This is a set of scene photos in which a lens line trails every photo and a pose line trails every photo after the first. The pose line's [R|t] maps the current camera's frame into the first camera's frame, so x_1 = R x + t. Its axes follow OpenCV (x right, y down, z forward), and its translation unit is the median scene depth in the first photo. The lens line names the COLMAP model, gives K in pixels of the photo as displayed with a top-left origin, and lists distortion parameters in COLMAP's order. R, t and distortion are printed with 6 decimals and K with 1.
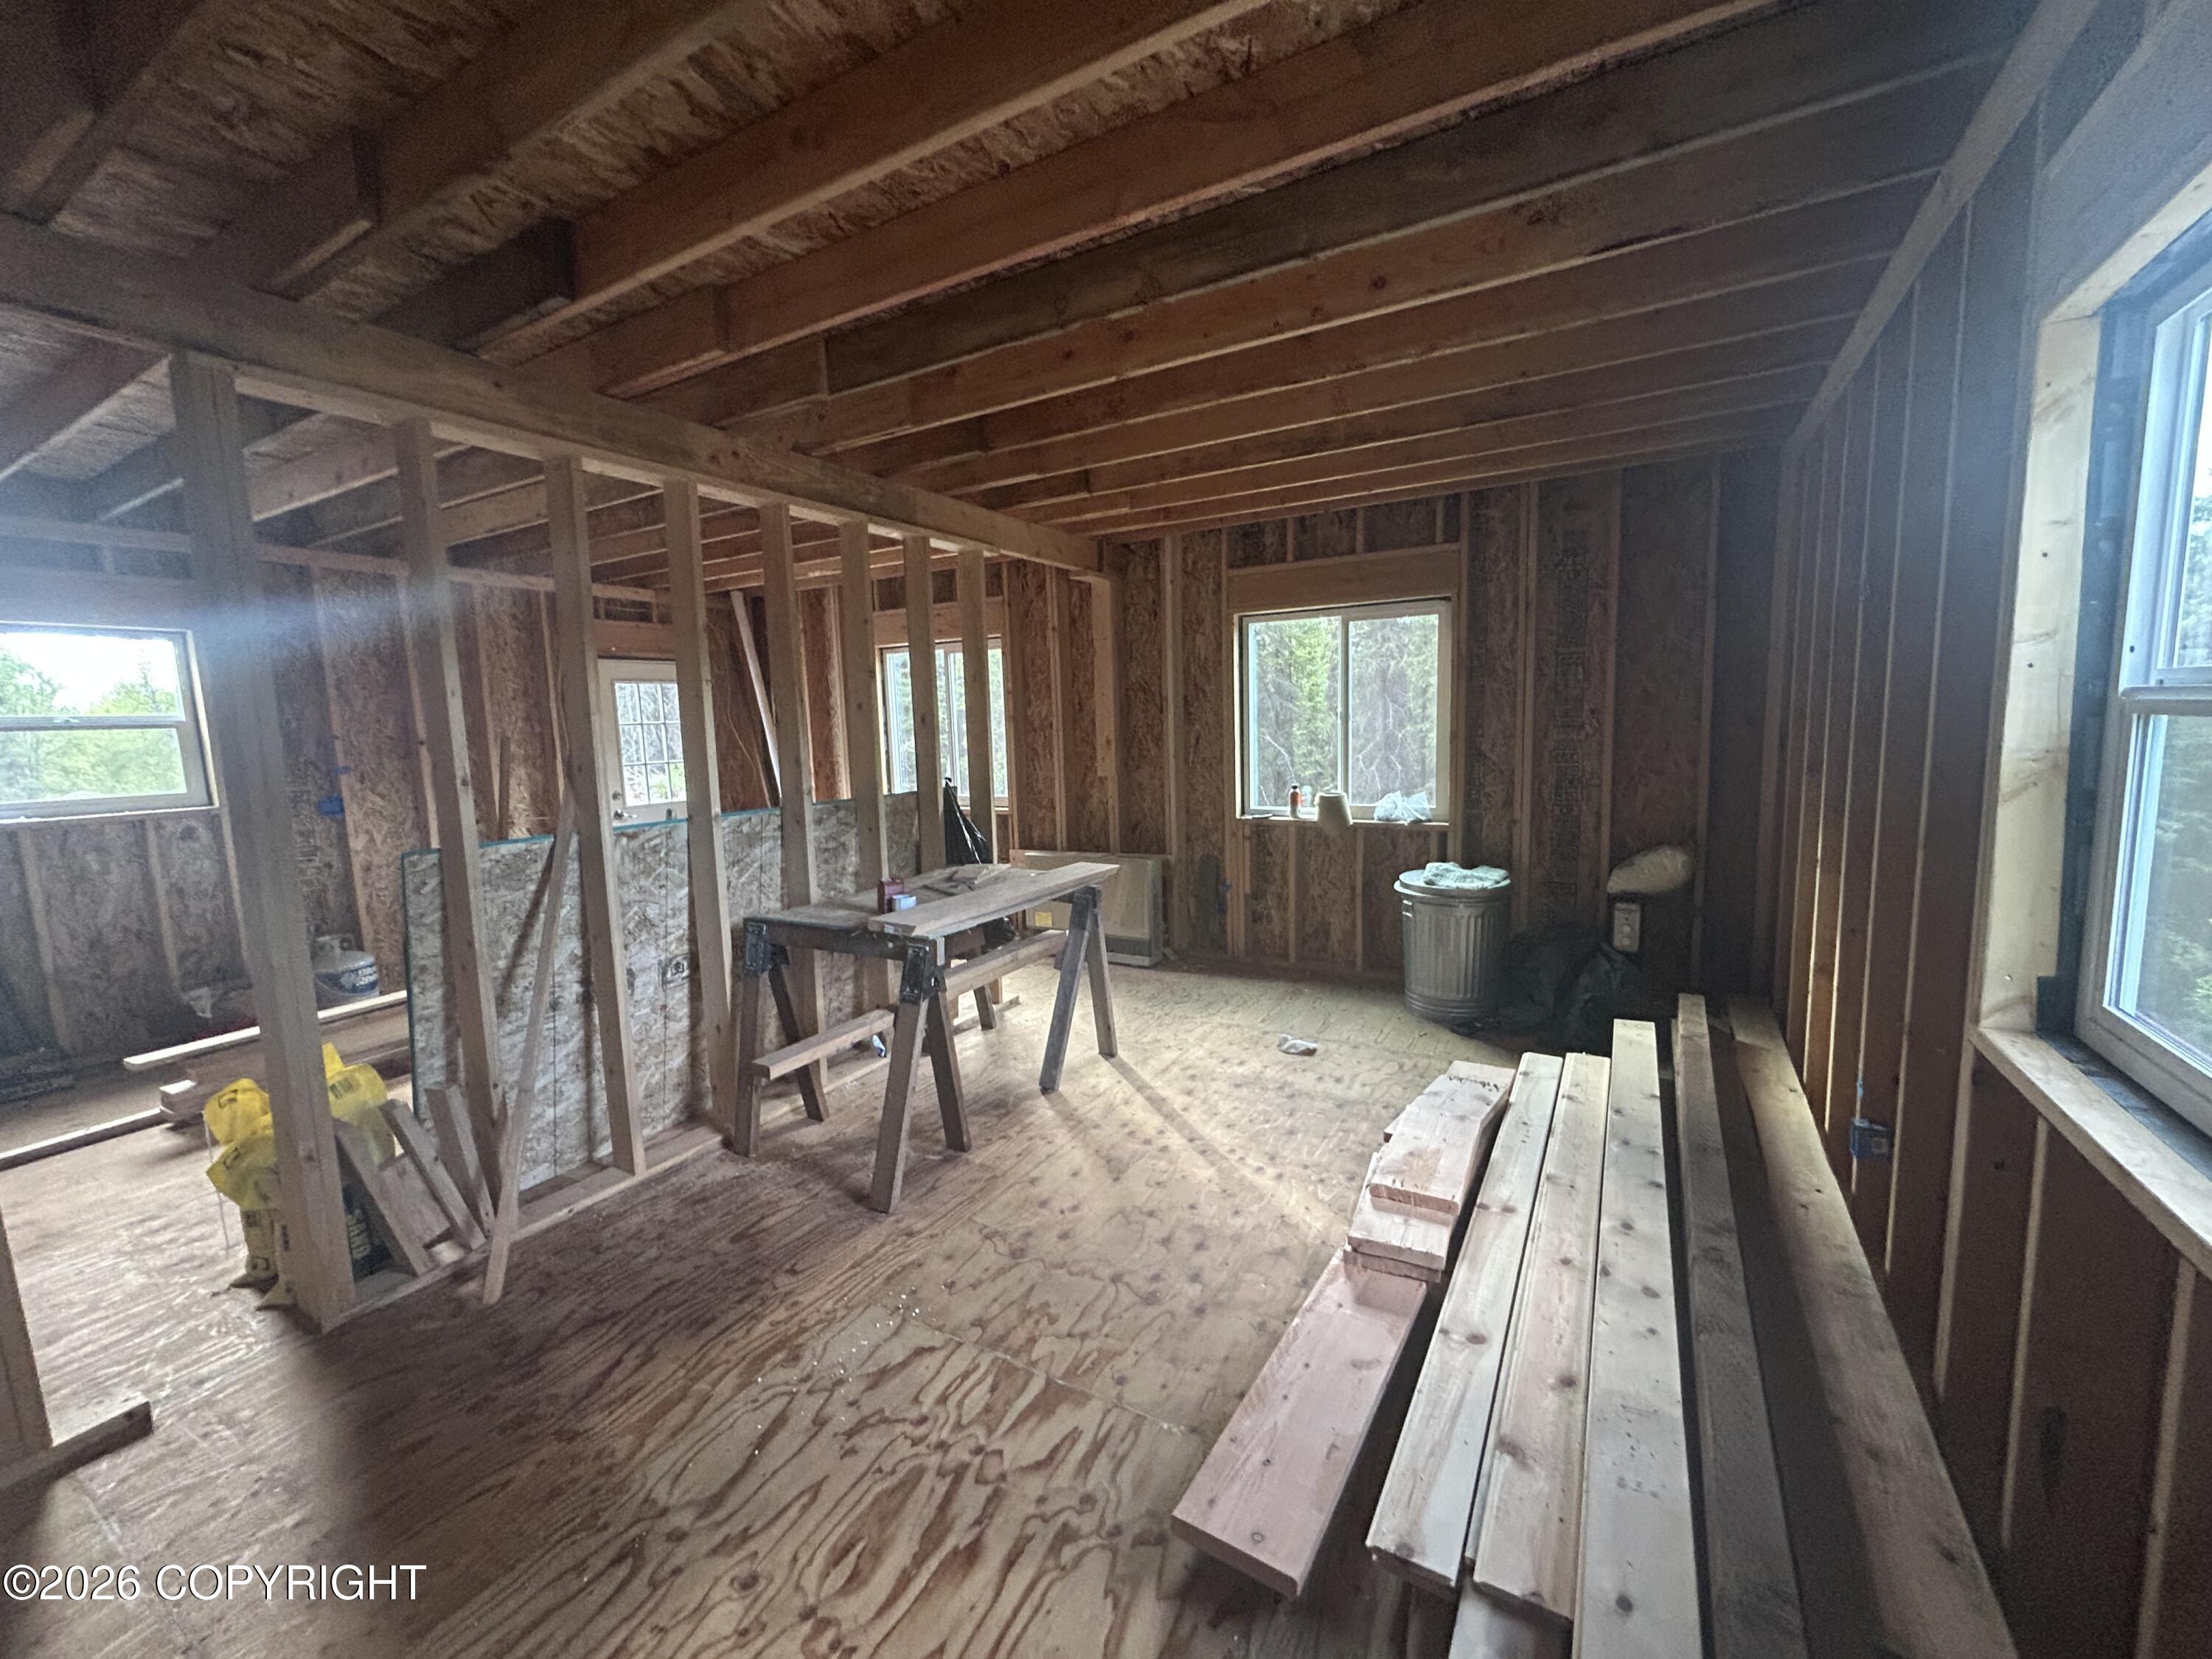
lens RADIAL K [[887.6, 0, 1111.2], [0, 887.6, 825.6], [0, 0, 1]] dist [0.001353, 0.000385]
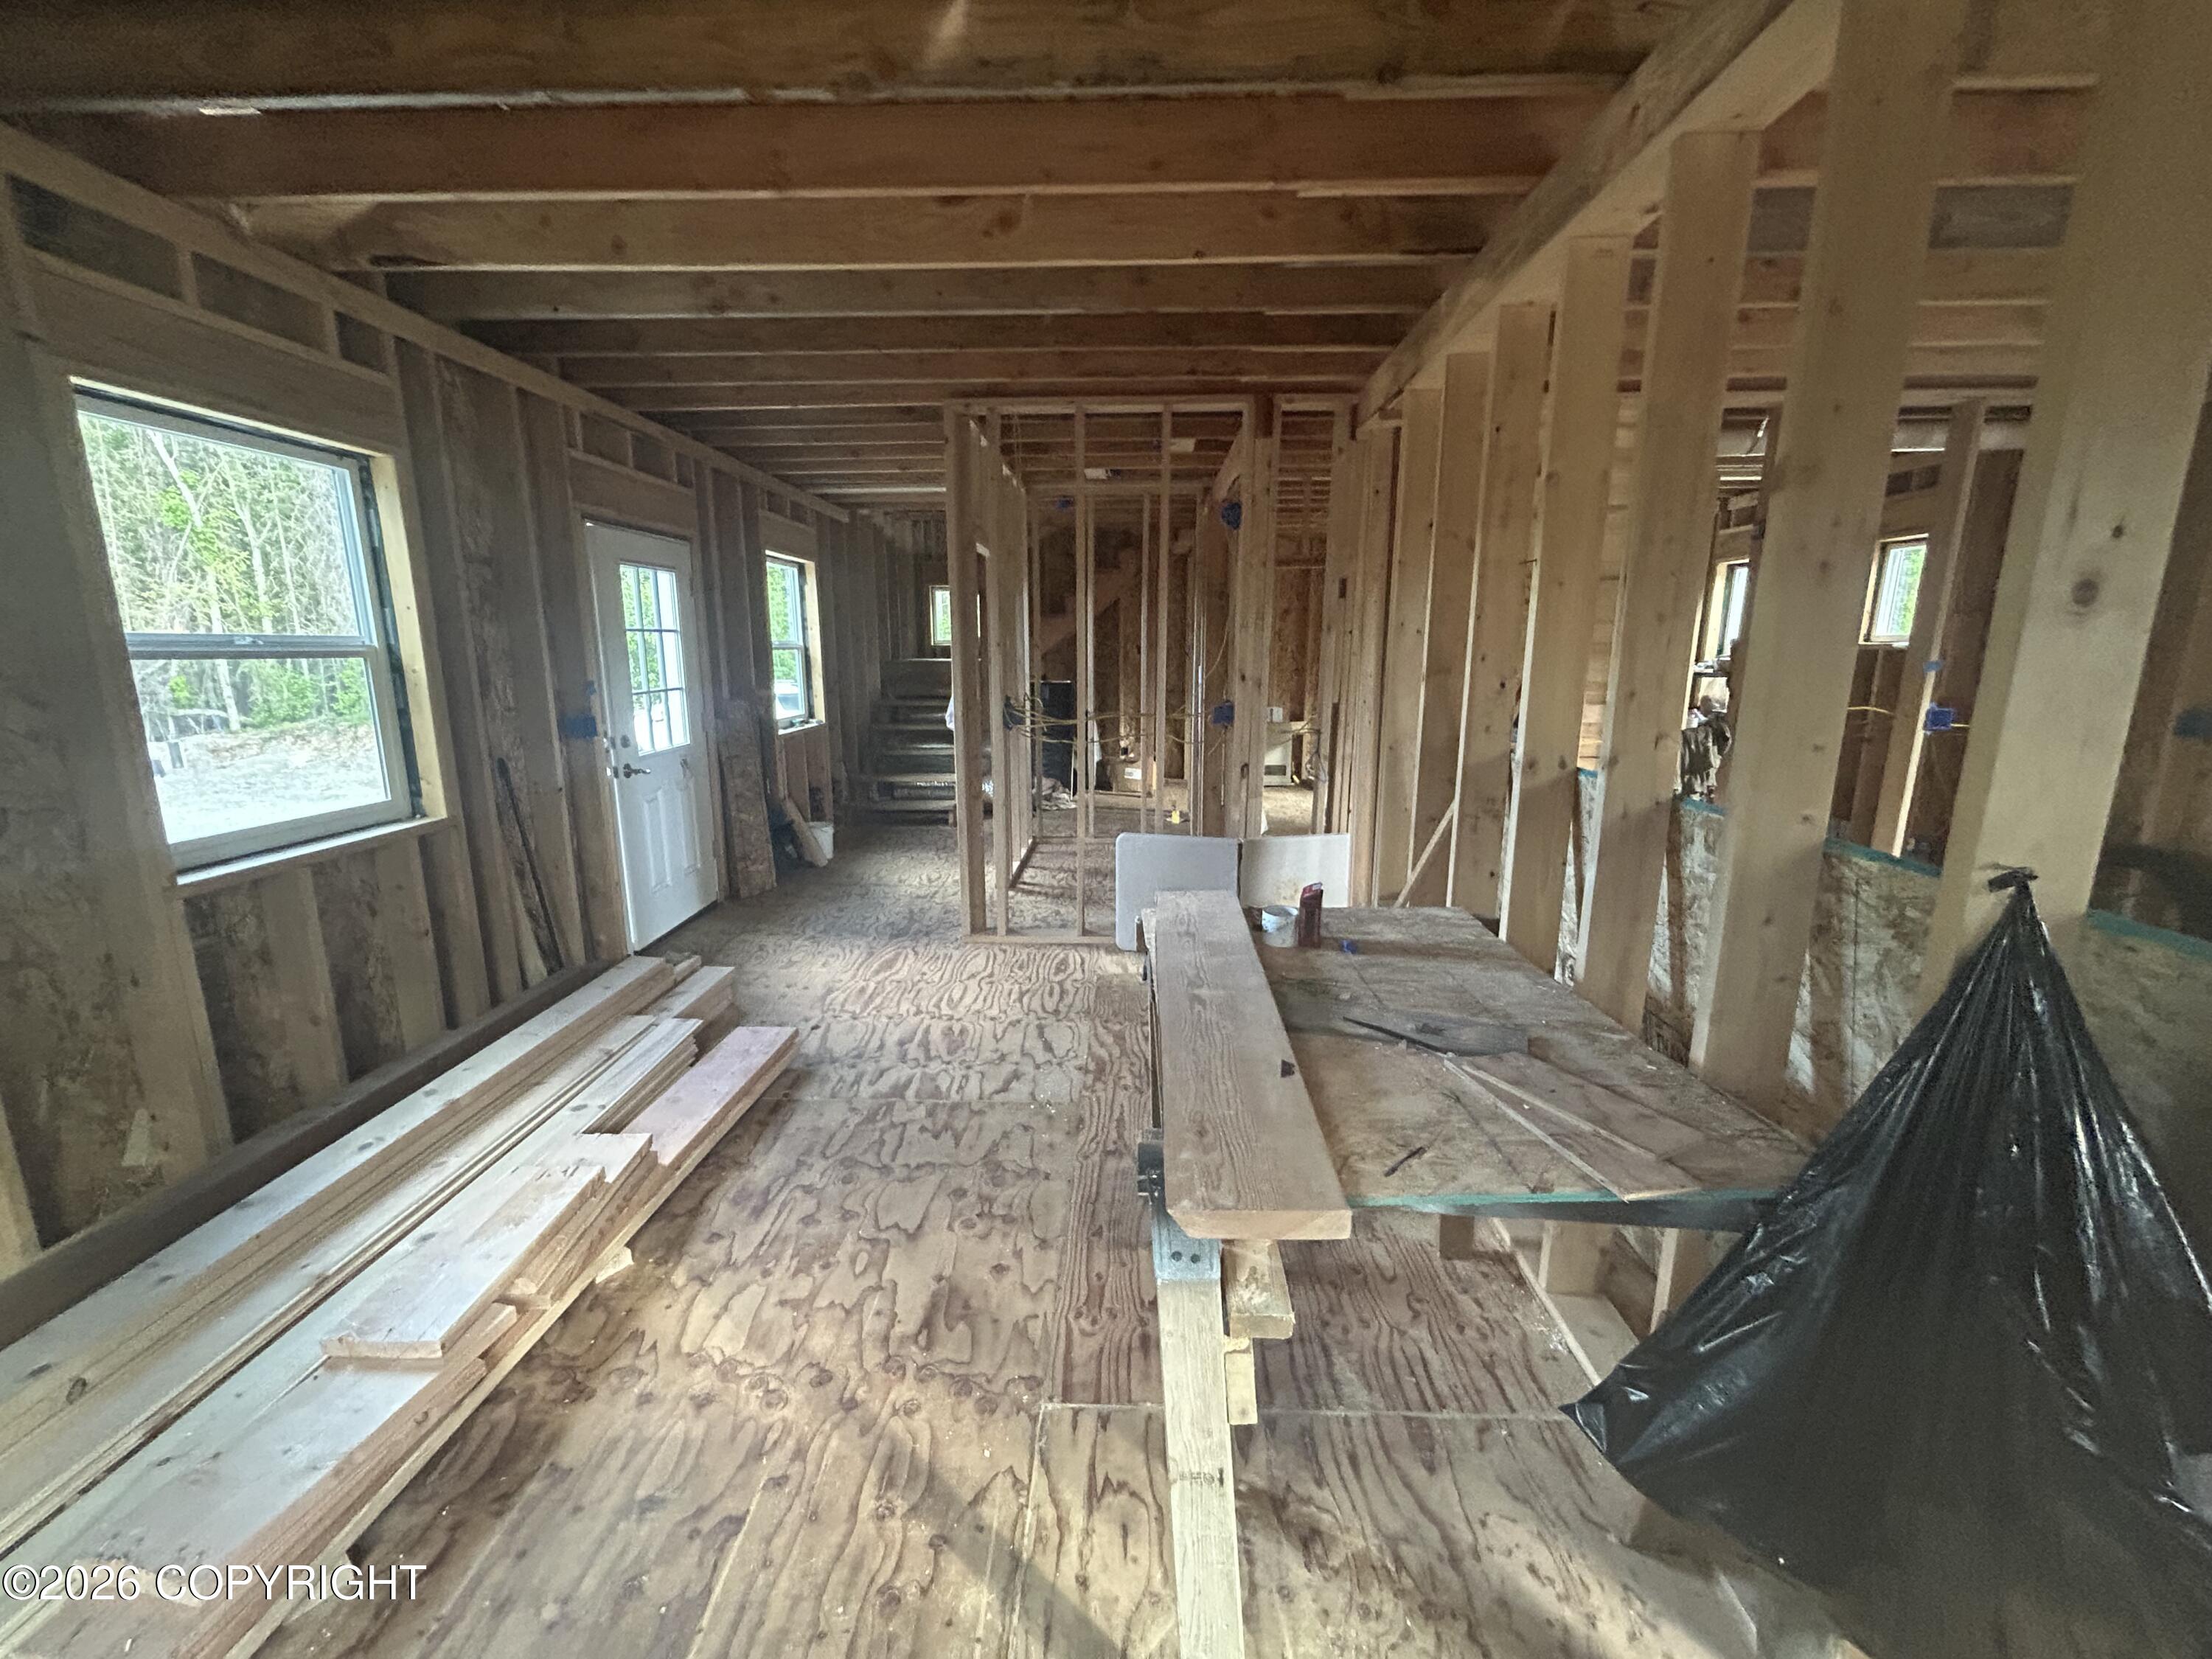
lens RADIAL K [[887.6, 0, 1111.4], [0, 887.6, 831.1], [0, 0, 1]] dist [0.001353, 0.000385]
pose [[-0.879089, 0.123757, -0.460312, 0.180958], [-0.031401, 0.948573, 0.314997, -0.192641], [0.475623, 0.291364, -0.829994, 1.651715]]
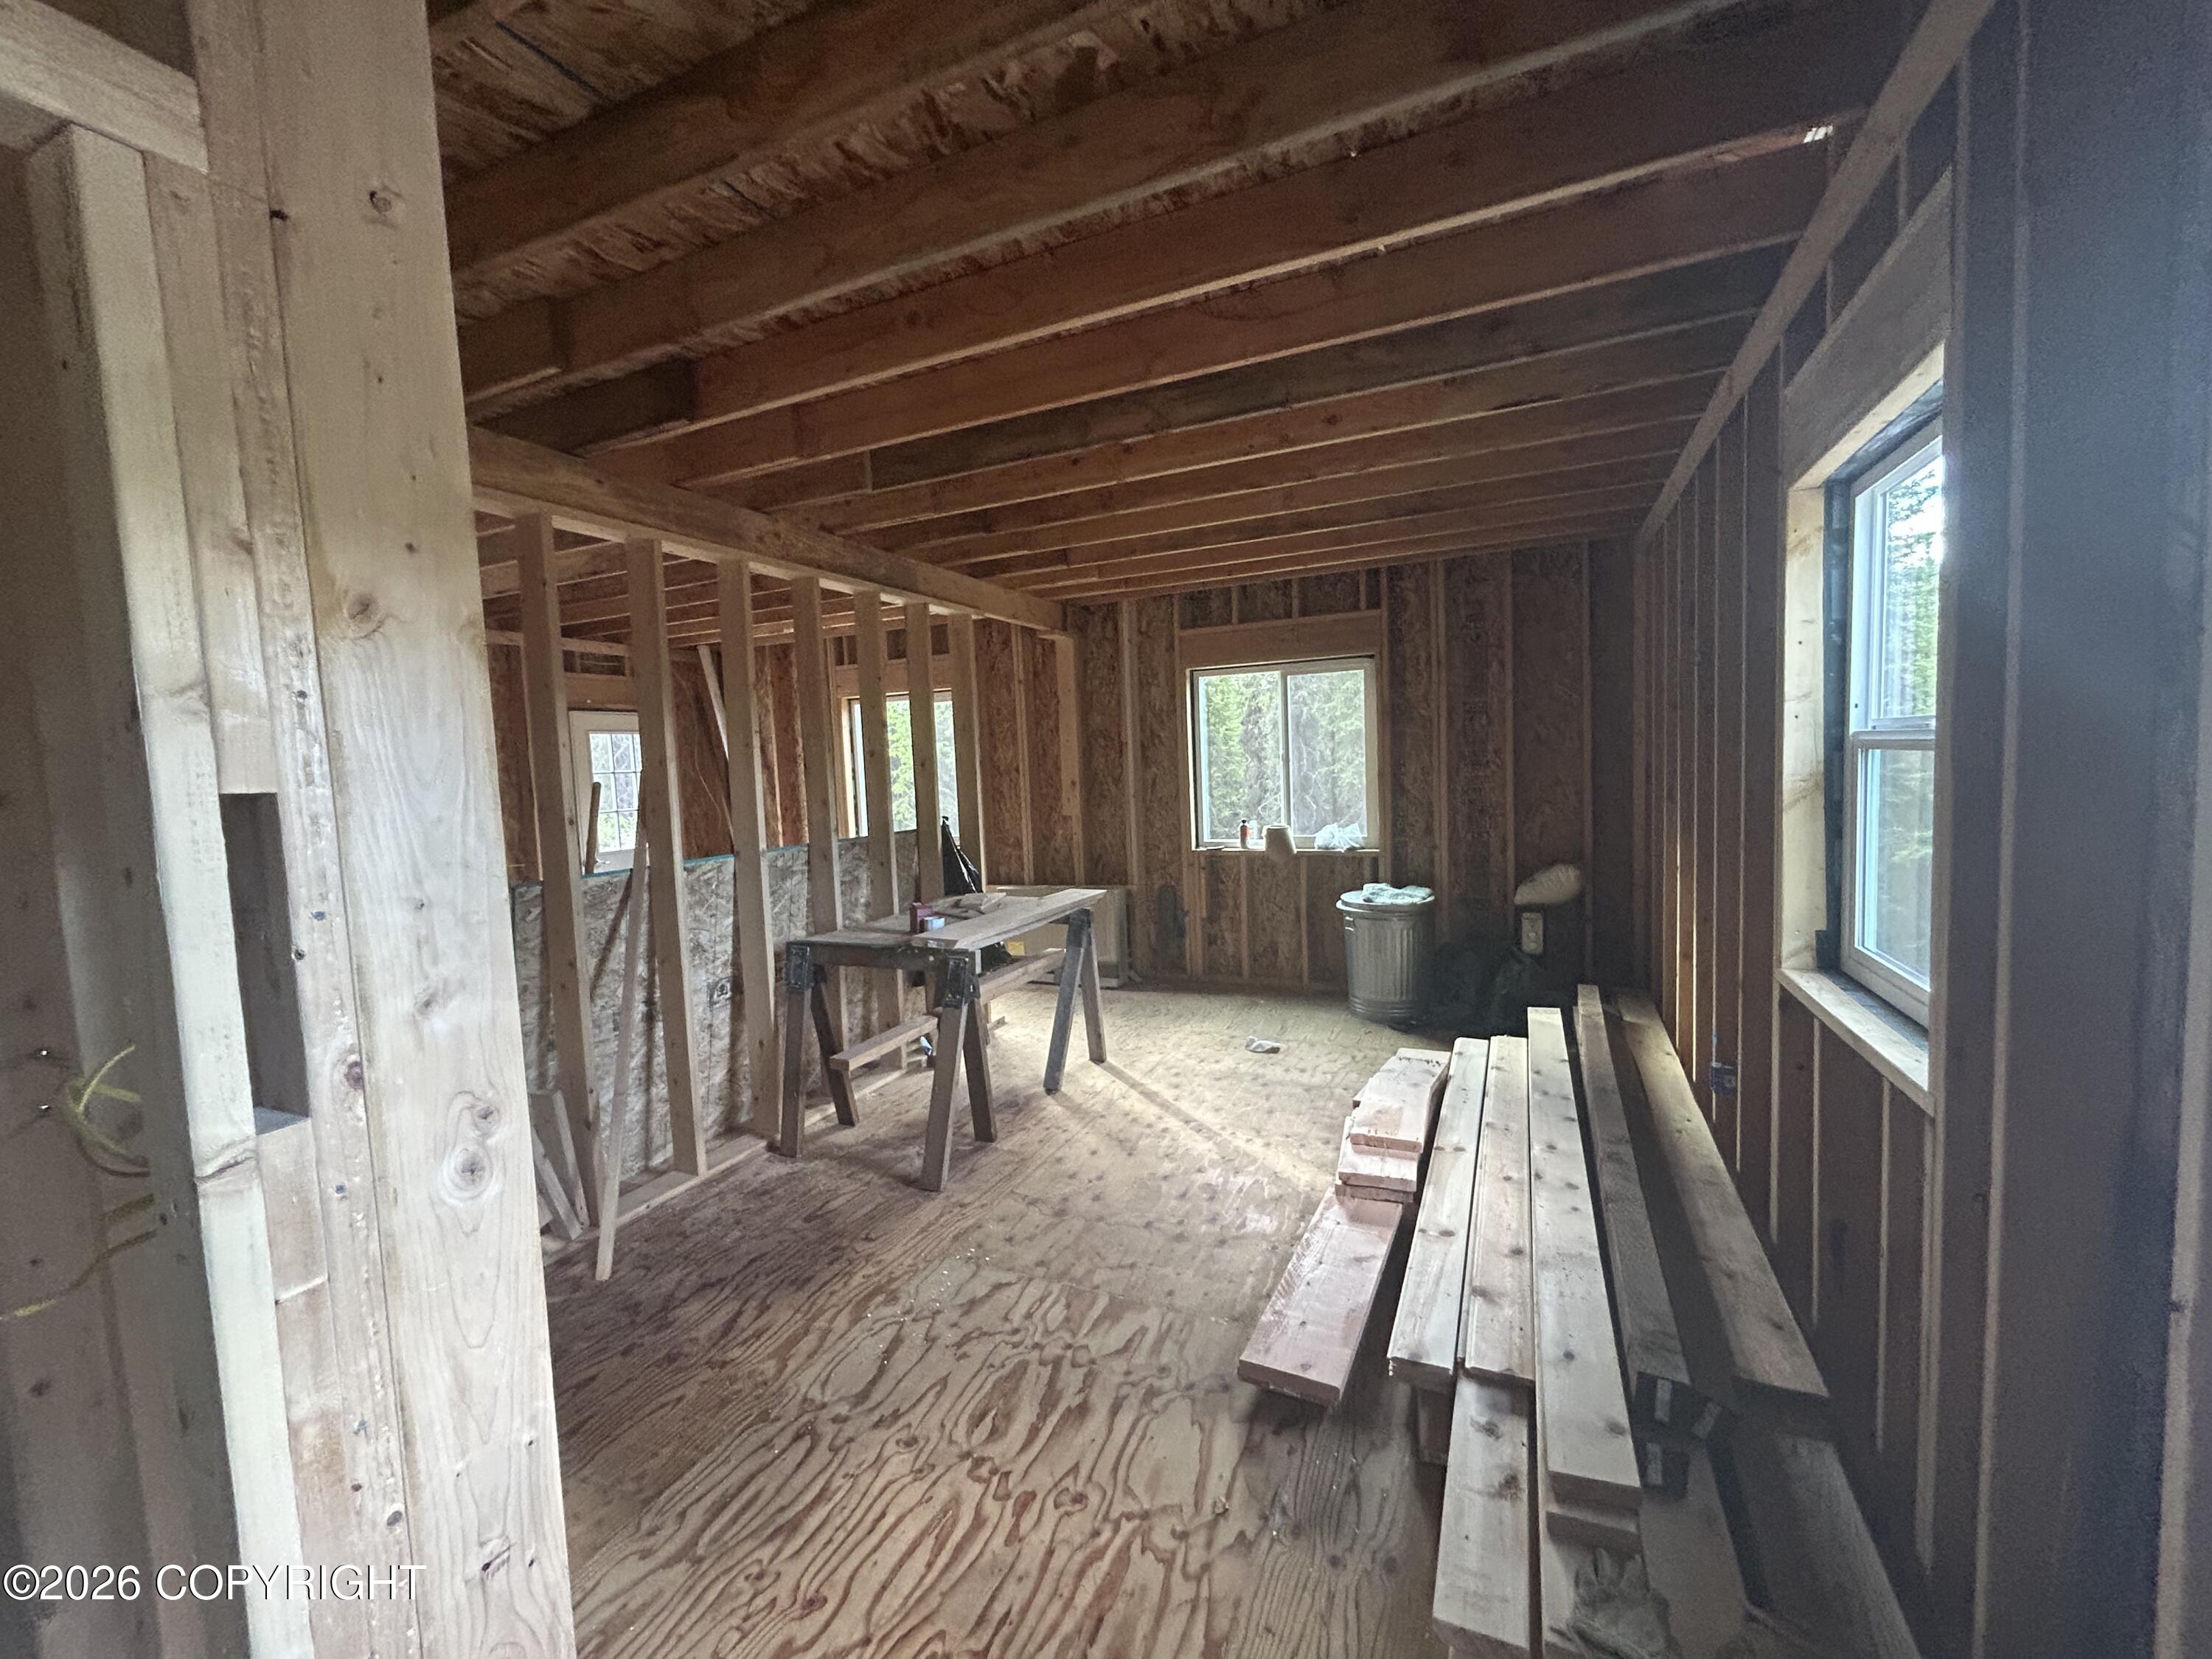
lens RADIAL K [[887.6, 0, 1111.9], [0, 887.6, 825.3], [0, 0, 1]] dist [0.001353, 0.000385]
pose [[0.994977, -0.017605, 0.098539, -0.132051], [0.022580, 0.998514, -0.049603, 0.025363], [-0.097519, 0.051579, 0.993896, -0.186393]]
